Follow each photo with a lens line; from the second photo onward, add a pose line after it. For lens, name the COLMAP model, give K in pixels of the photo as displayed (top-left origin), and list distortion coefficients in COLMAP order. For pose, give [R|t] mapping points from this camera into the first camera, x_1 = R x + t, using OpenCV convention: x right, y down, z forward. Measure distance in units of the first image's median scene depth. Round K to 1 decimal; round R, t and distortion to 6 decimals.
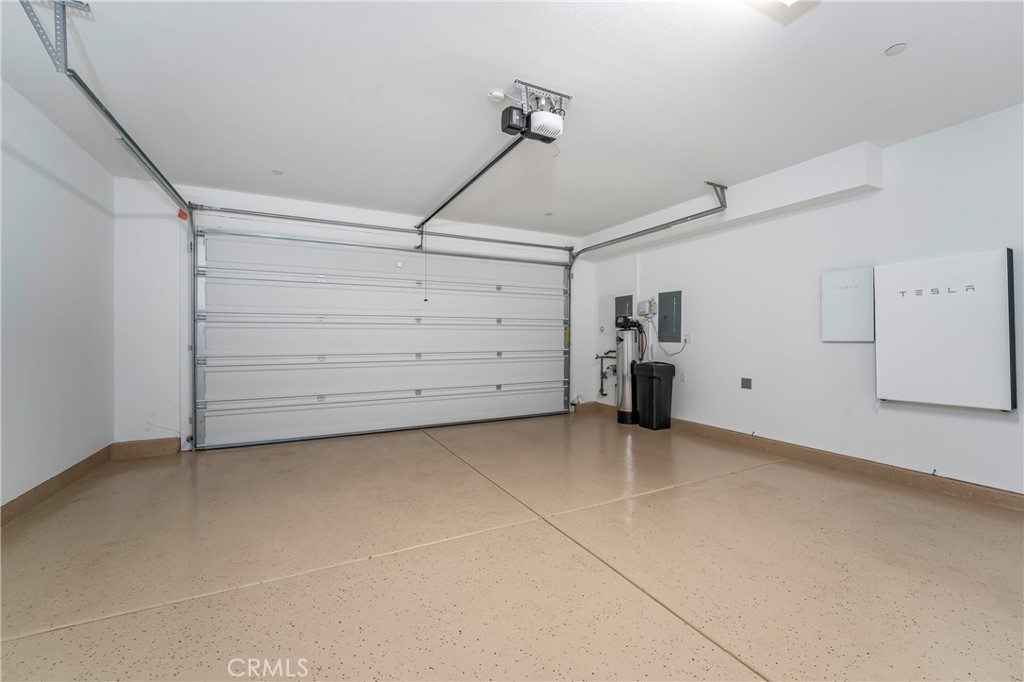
lens RADIAL K [[418.5, 0, 511.9], [0, 418.5, 337.7], [0, 0, 1]] dist [-0.000549, -0.000058]
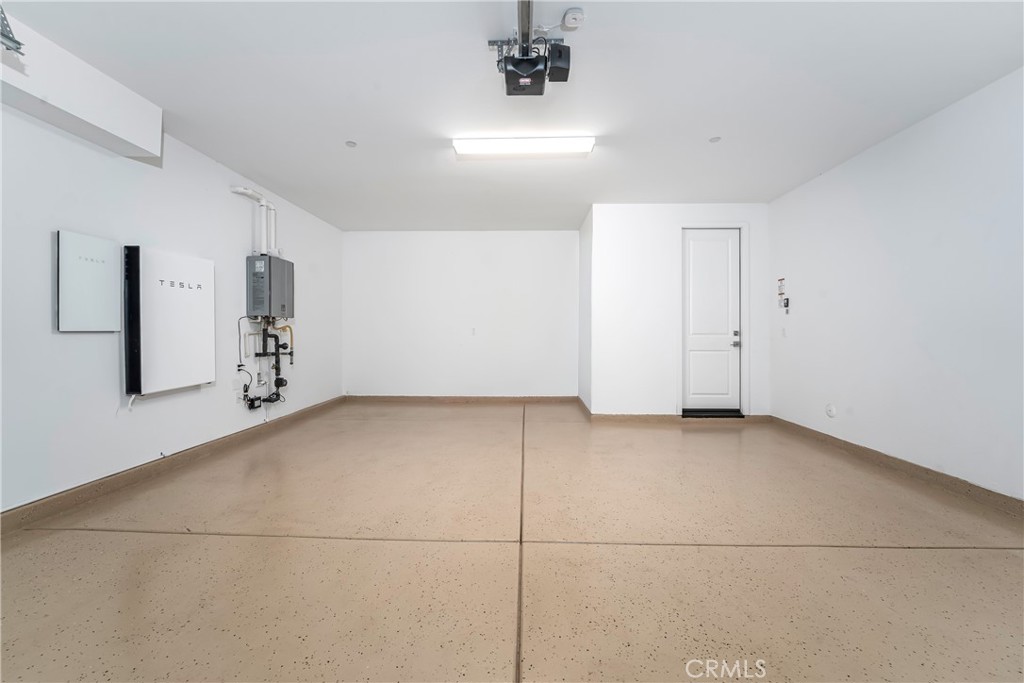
lens RADIAL K [[418.5, 0, 510.5], [0, 418.5, 336.7], [0, 0, 1]] dist [-0.000549, -0.000058]
pose [[-0.876998, 0.000688, 0.480493, -0.272297], [0.005996, 0.999937, 0.009513, 0.019501], [-0.480456, 0.011224, -0.876947, 1.539856]]
